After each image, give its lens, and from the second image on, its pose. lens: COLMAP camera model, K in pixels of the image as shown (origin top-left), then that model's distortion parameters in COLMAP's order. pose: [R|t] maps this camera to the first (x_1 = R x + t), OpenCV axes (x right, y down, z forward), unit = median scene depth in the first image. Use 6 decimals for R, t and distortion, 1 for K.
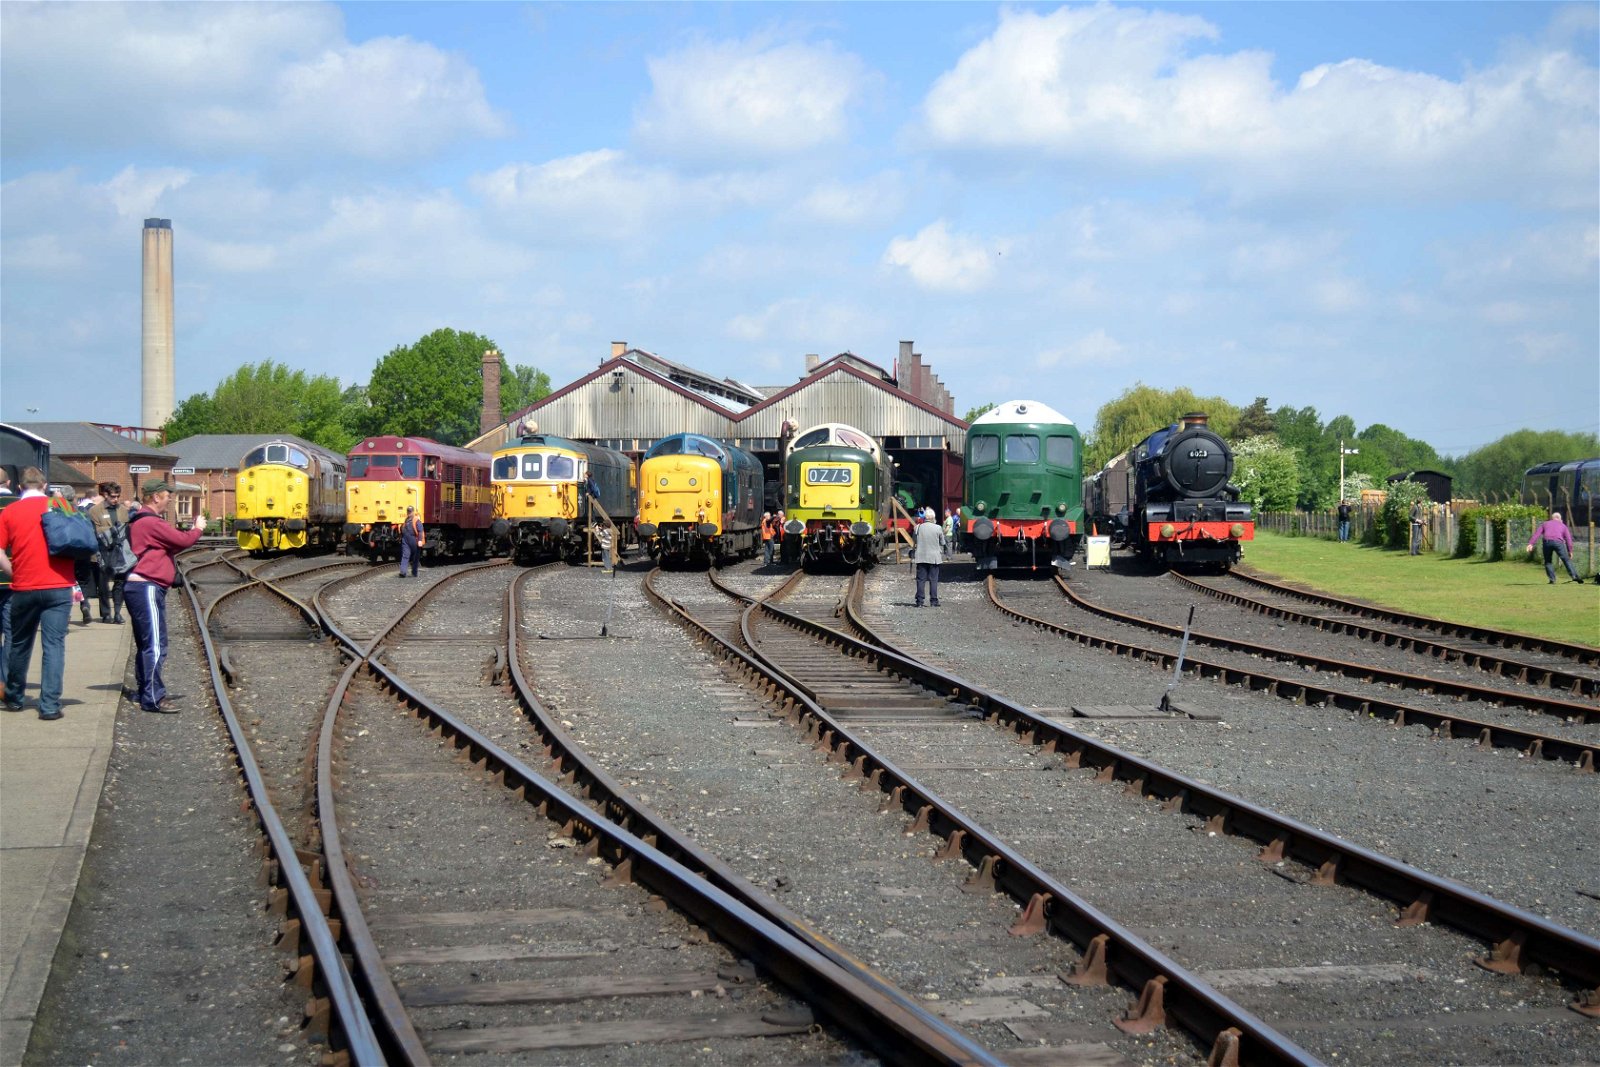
lens RADIAL K [[2624.3, 0, 800.0], [0, 2624.3, 533.5], [0, 0, 1]] dist [0.019862, 0.049691]
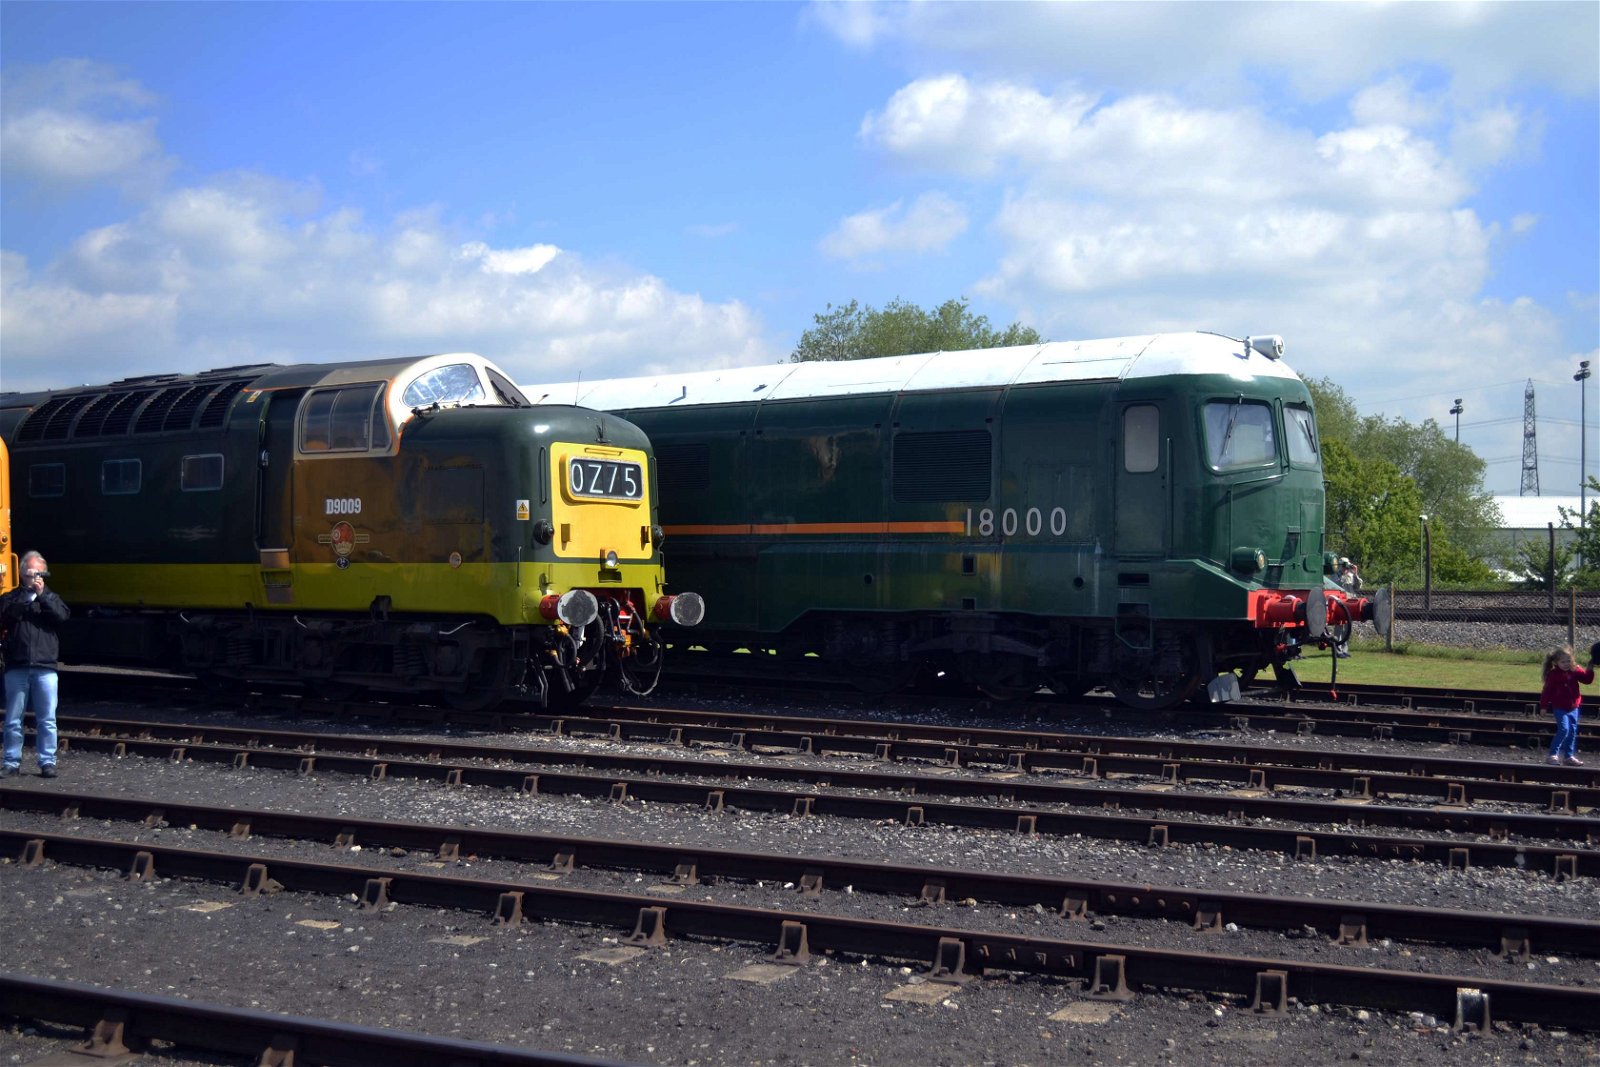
lens RADIAL K [[1833.1, 0, 800.0], [0, 1833.1, 533.5], [0, 0, 1]] dist [-0.004463, -0.000826]
pose [[0.532989, 0.017227, 0.845947, -0.210310], [0.000175, 0.999790, -0.020470, -0.007929], [-0.846122, 0.011059, 0.532875, 0.825320]]
